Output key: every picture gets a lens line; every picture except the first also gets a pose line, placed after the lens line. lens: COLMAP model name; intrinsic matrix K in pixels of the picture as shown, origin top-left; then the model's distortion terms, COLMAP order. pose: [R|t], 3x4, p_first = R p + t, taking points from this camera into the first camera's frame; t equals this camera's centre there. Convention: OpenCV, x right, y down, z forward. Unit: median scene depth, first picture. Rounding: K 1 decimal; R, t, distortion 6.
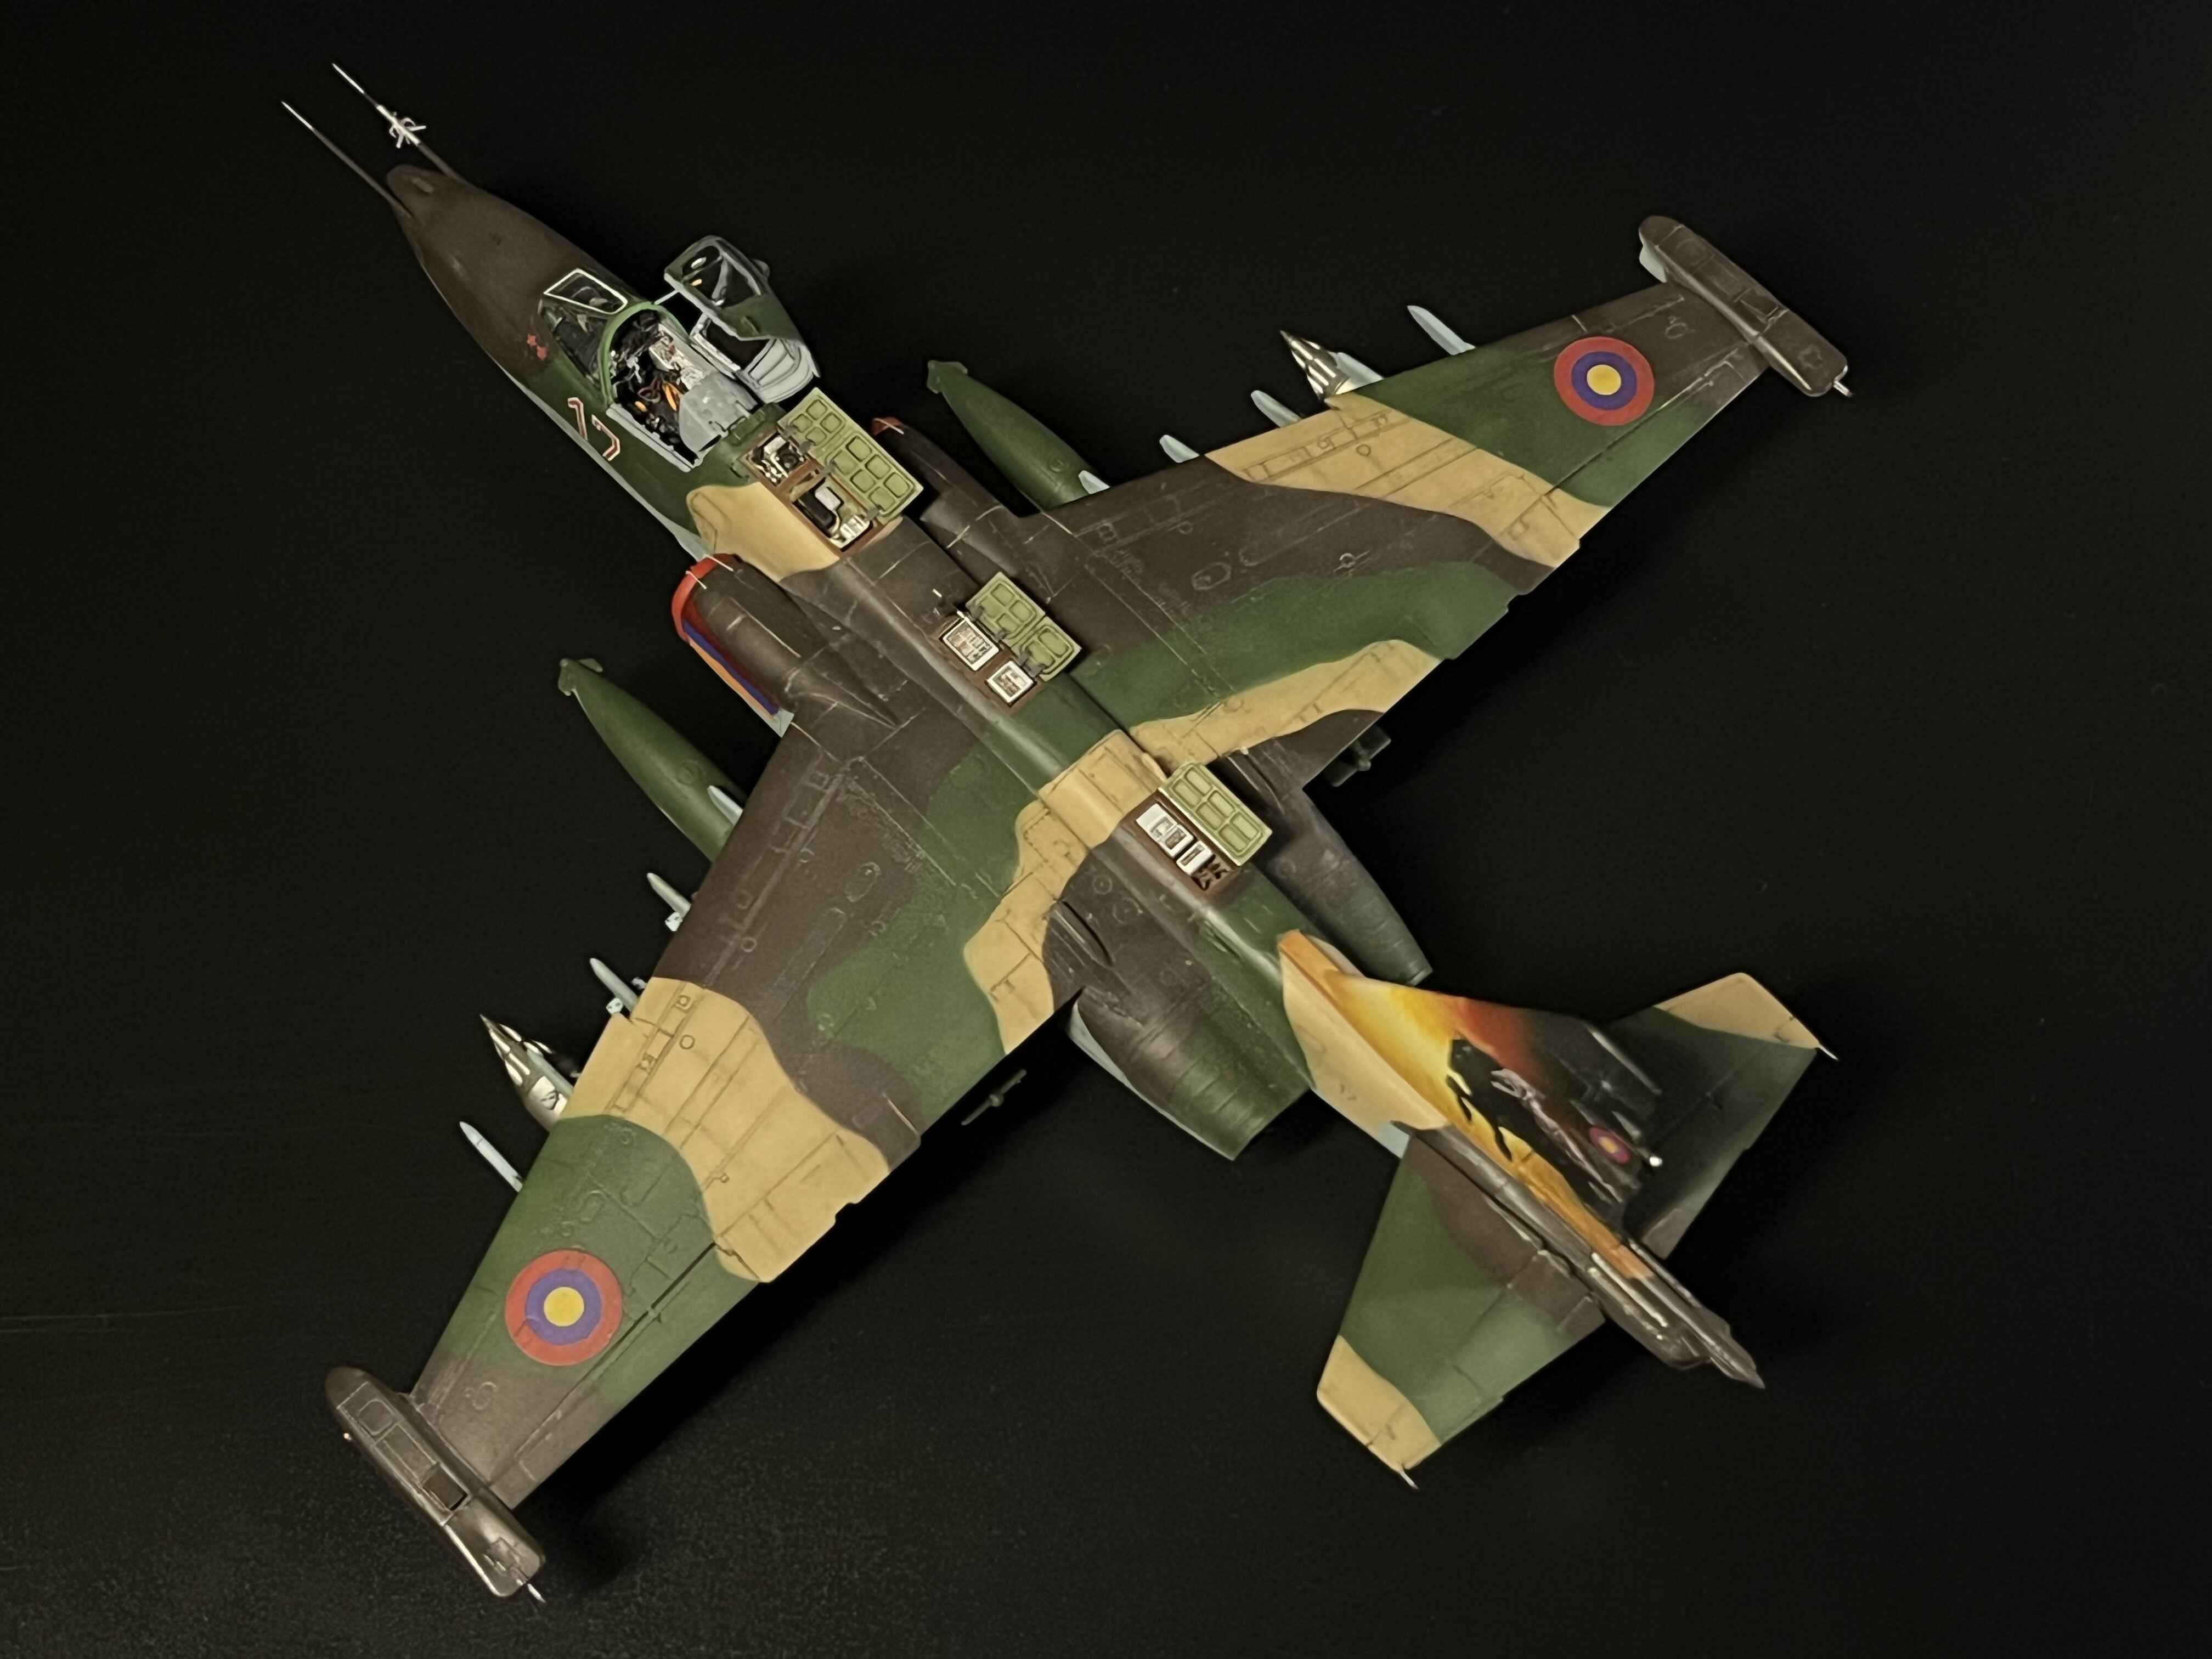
lens RADIAL K [[3581.5, 0, 1106.0], [0, 3581.5, 829.5], [0, 0, 1]] dist [0.185285, -0.948199]
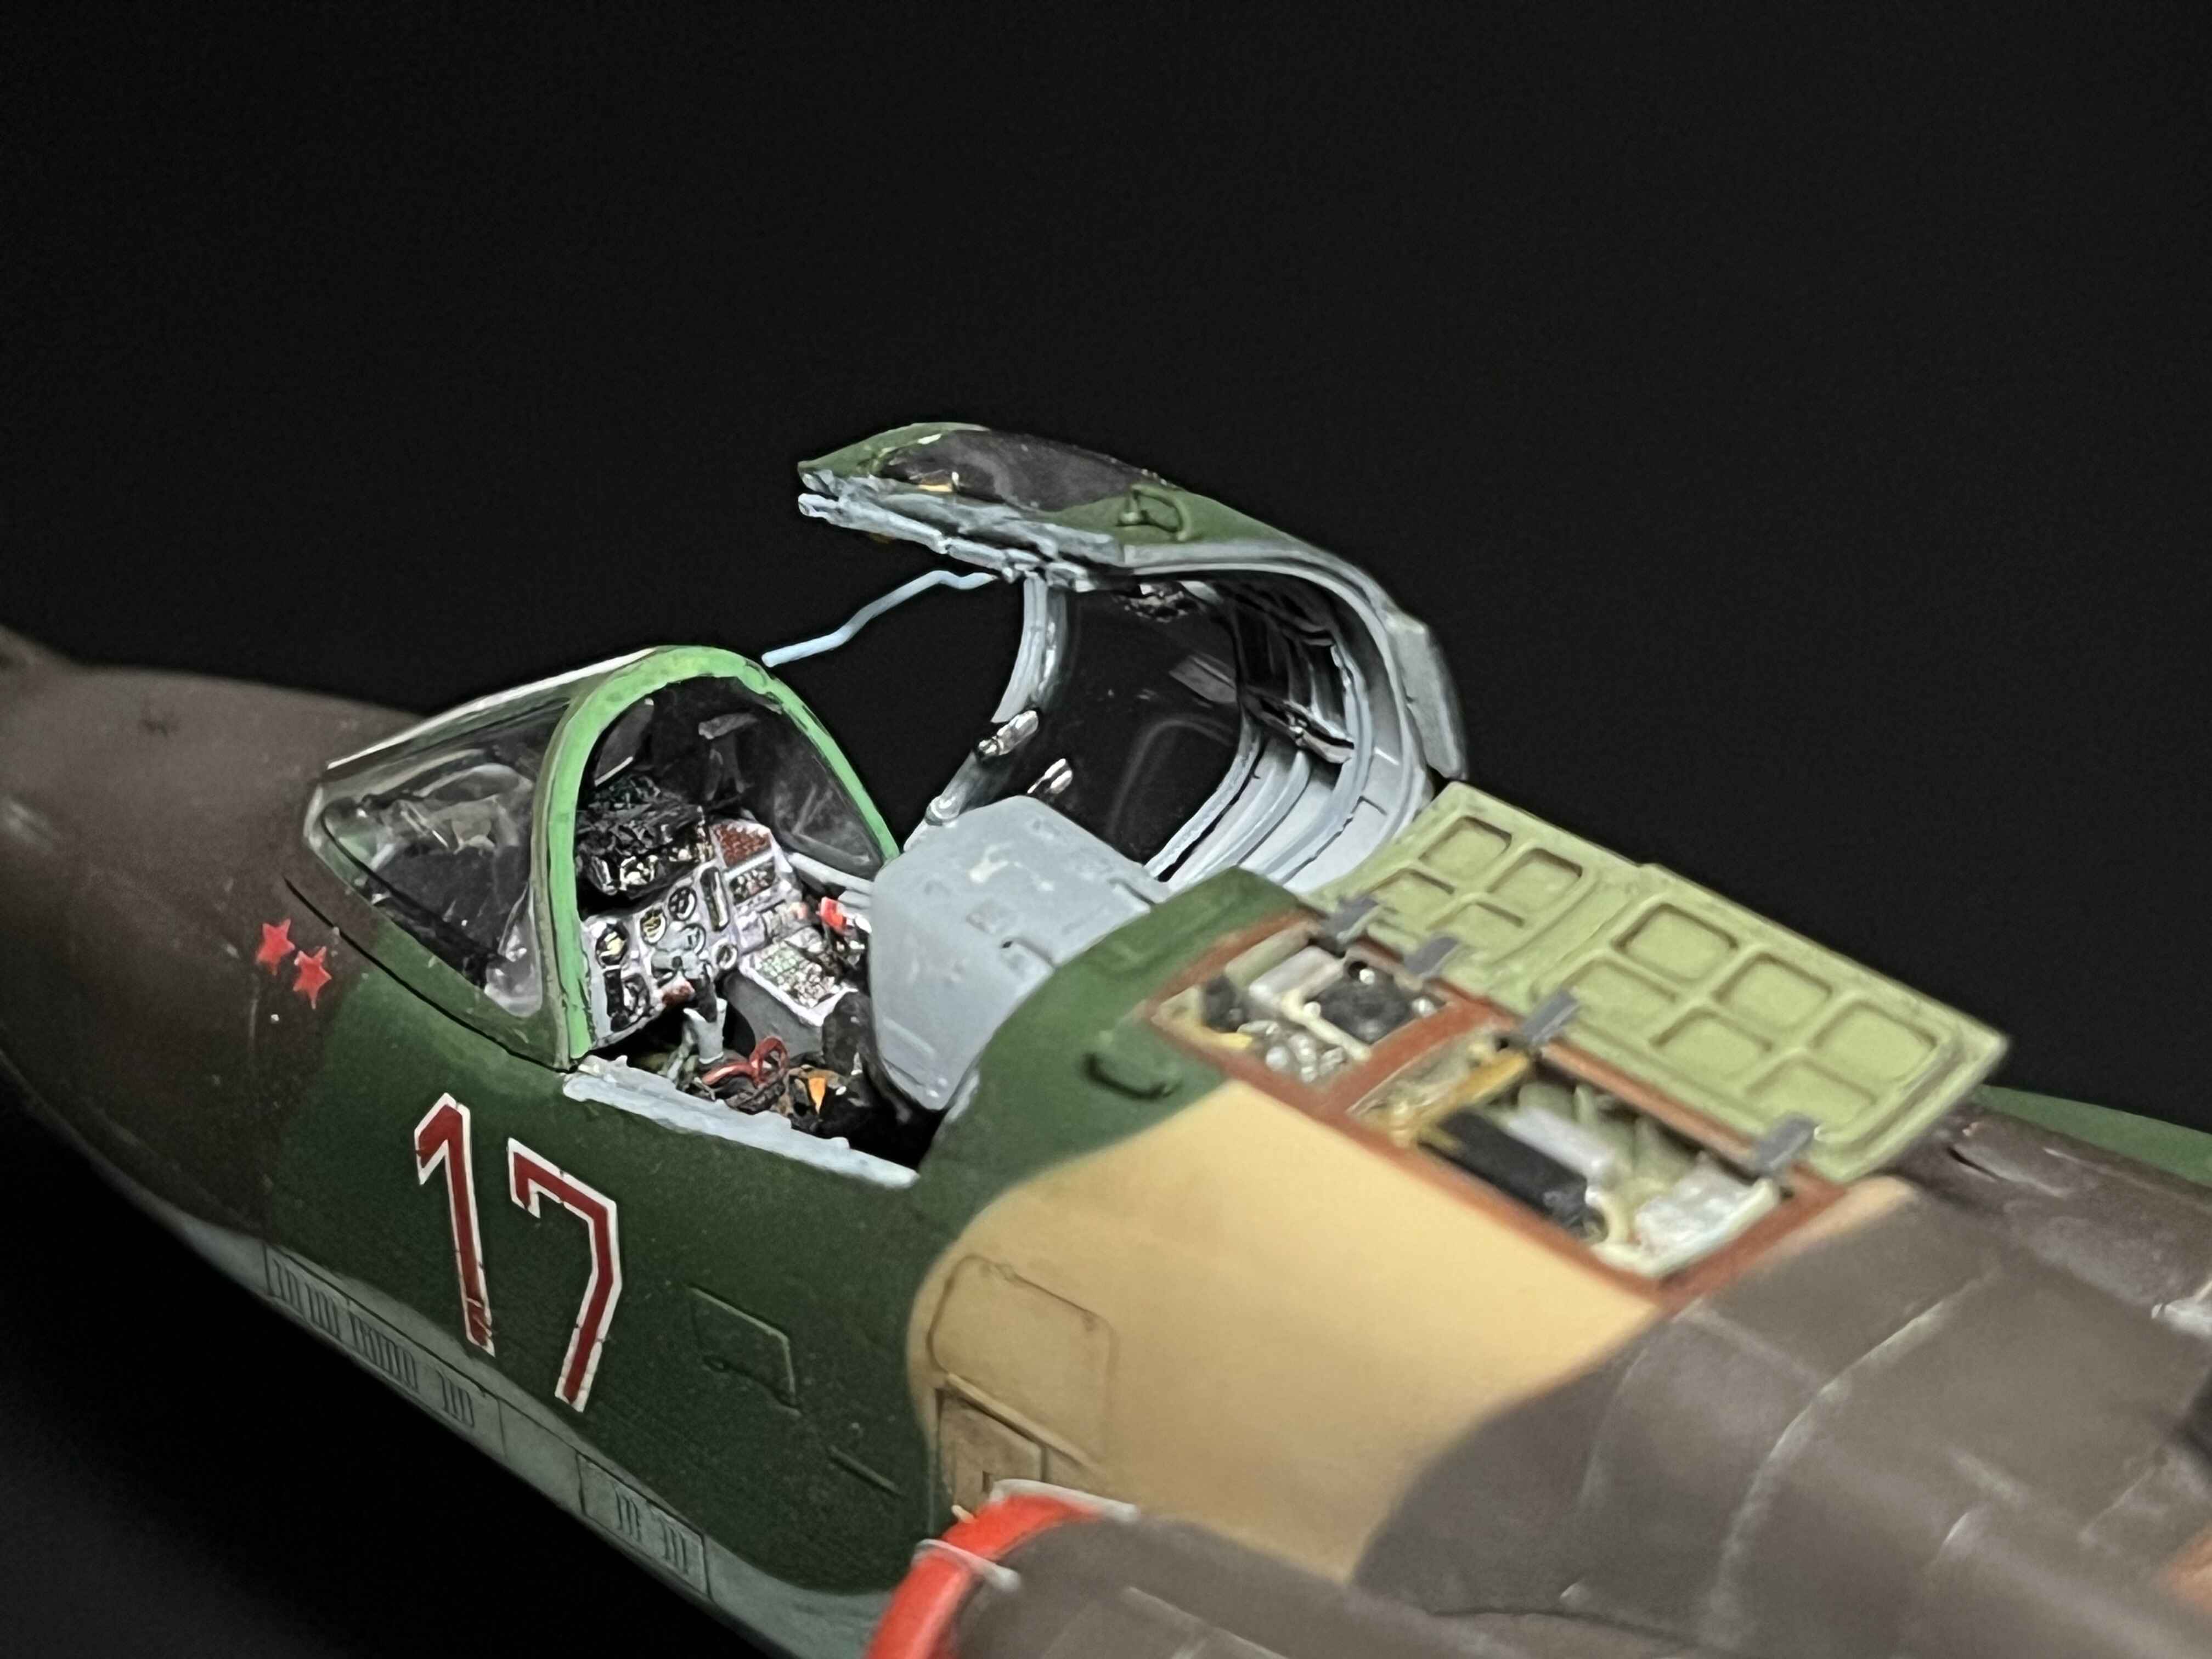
lens RADIAL K [[5366.6, 0, 1098.5], [0, 5366.6, 863.7], [0, 0, 1]] dist [0.145674, -0.131506]
pose [[0.995537, -0.084378, -0.042268, -0.090528], [0.045510, 0.821604, -0.568240, 0.077199], [0.082674, 0.563780, 0.821777, 0.727623]]
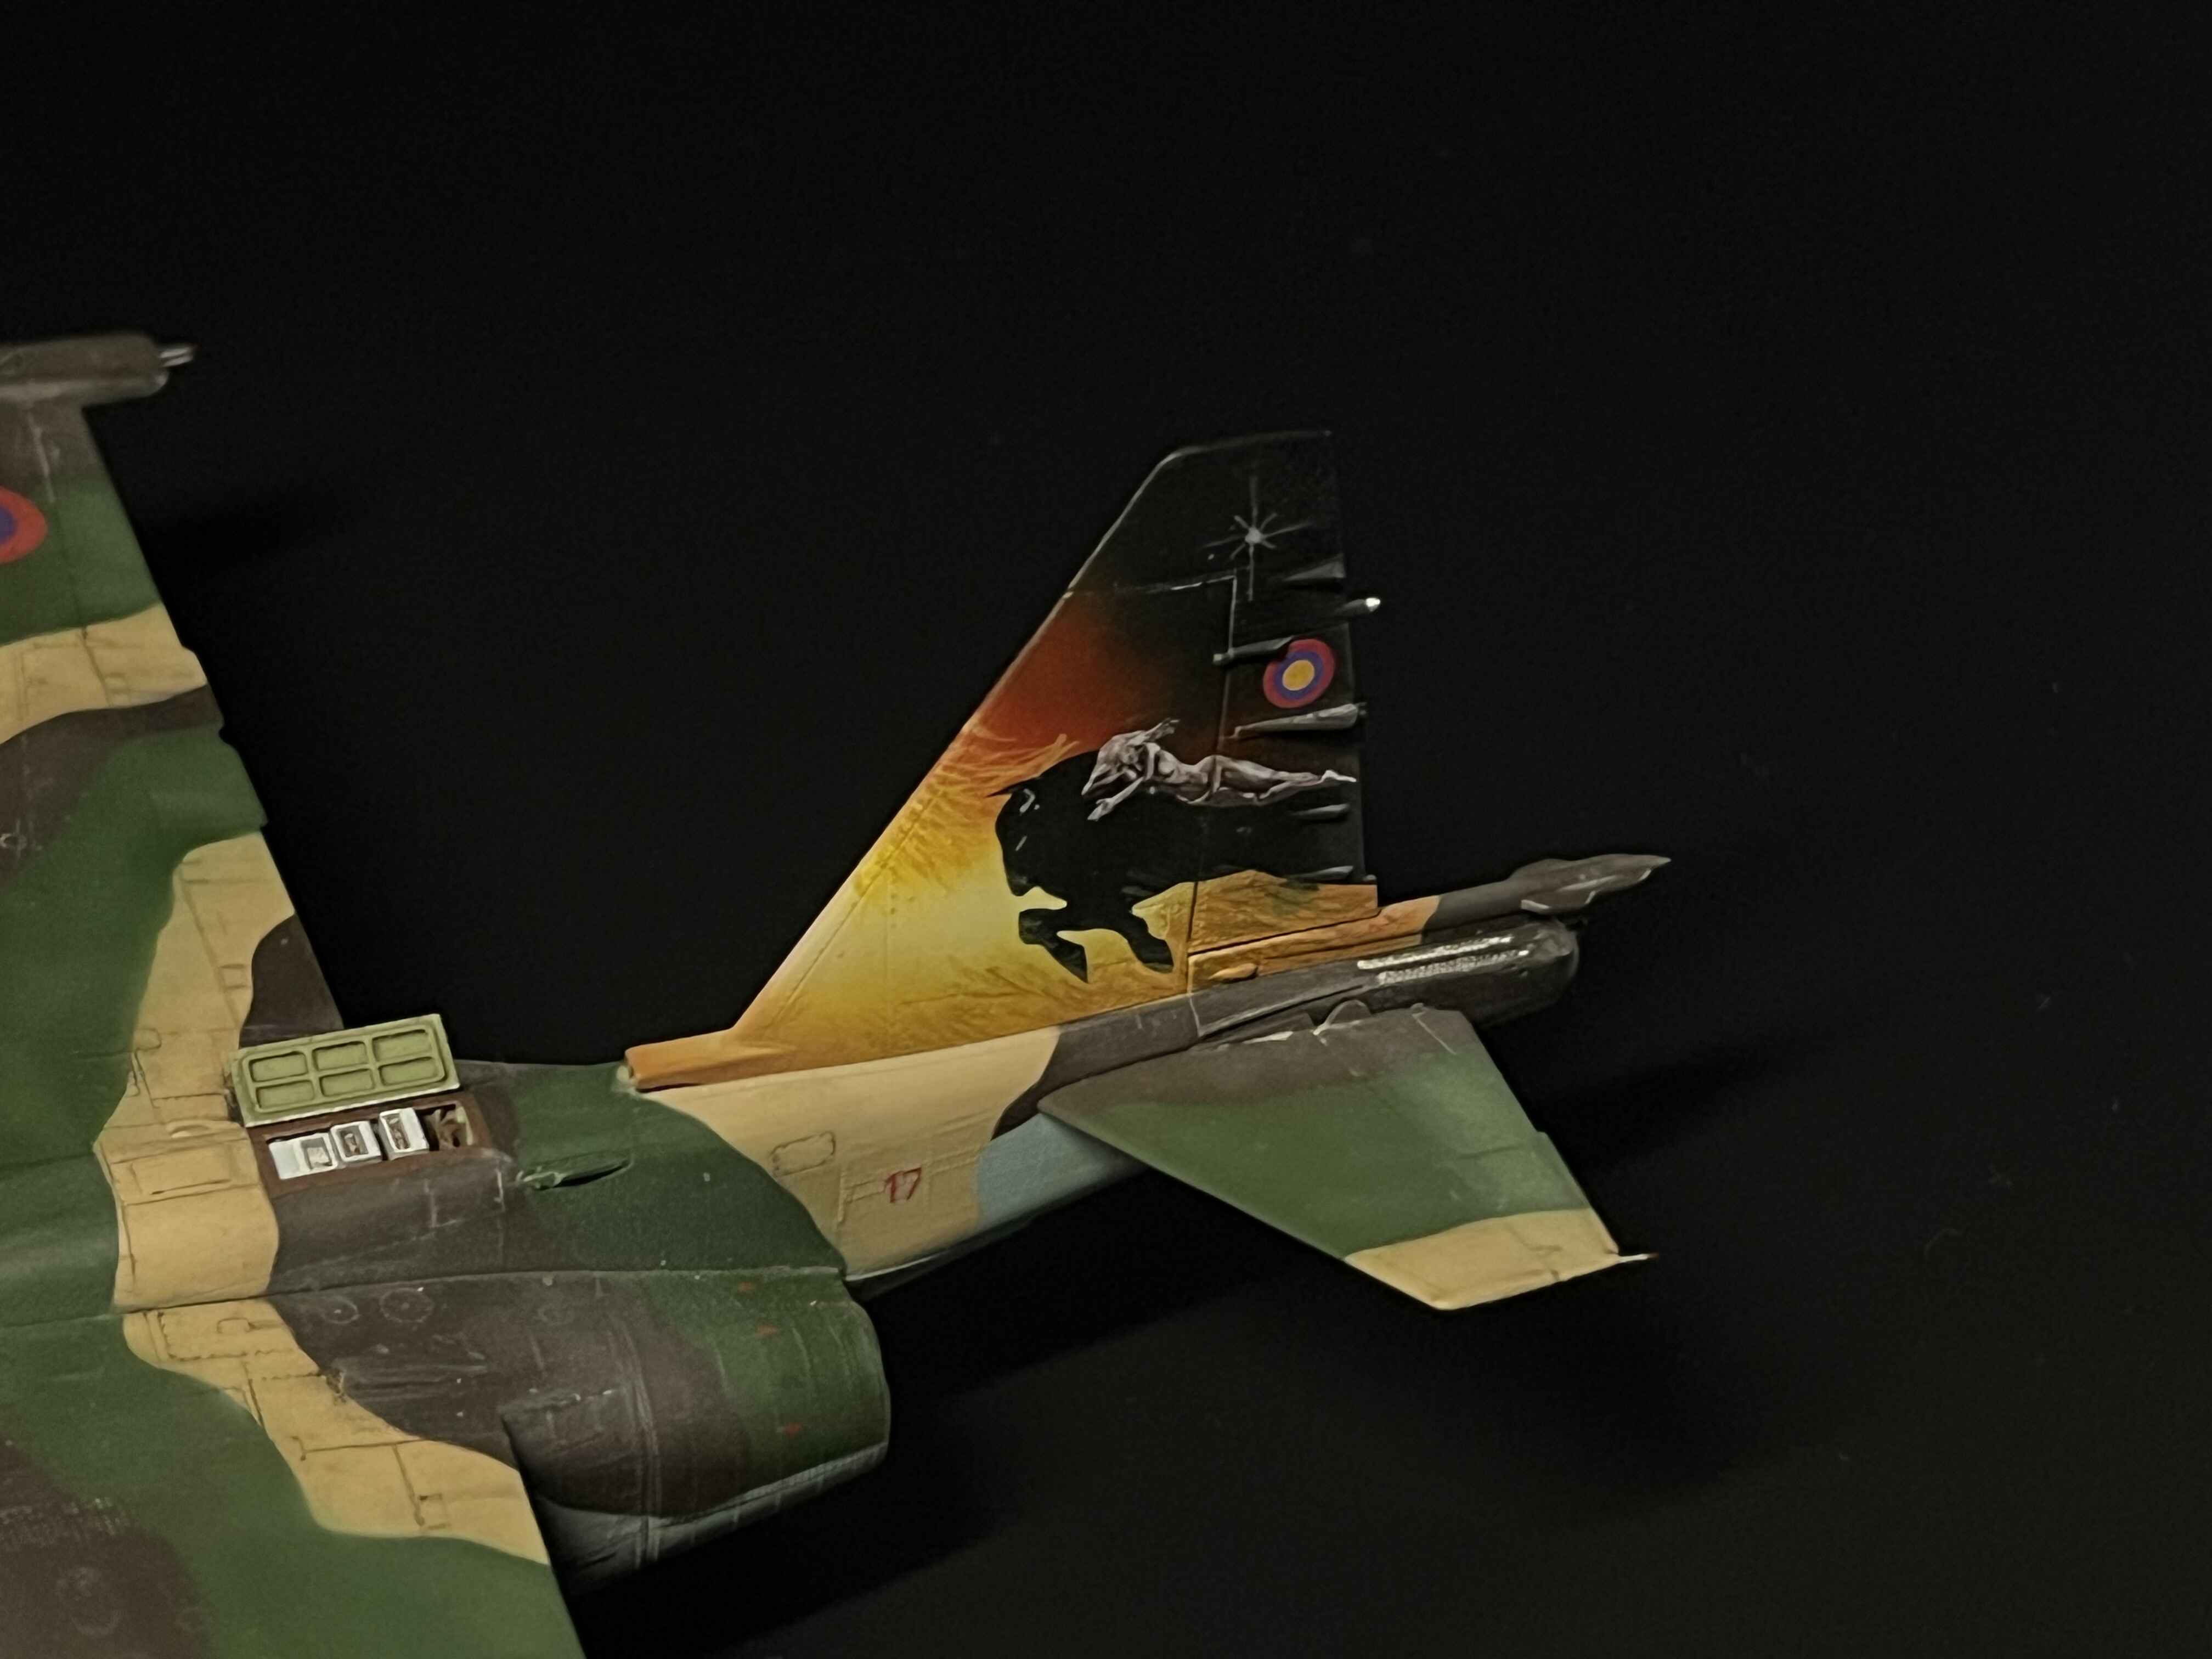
lens RADIAL K [[4662.7, 0, 1106.0], [0, 4662.7, 829.5], [0, 0, 1]] dist [0.145041, -0.172985]
pose [[0.408079, -0.592157, 0.694853, -0.377227], [0.831096, 0.555944, -0.014314, 0.077073], [-0.377824, 0.583331, 0.719009, 0.423144]]
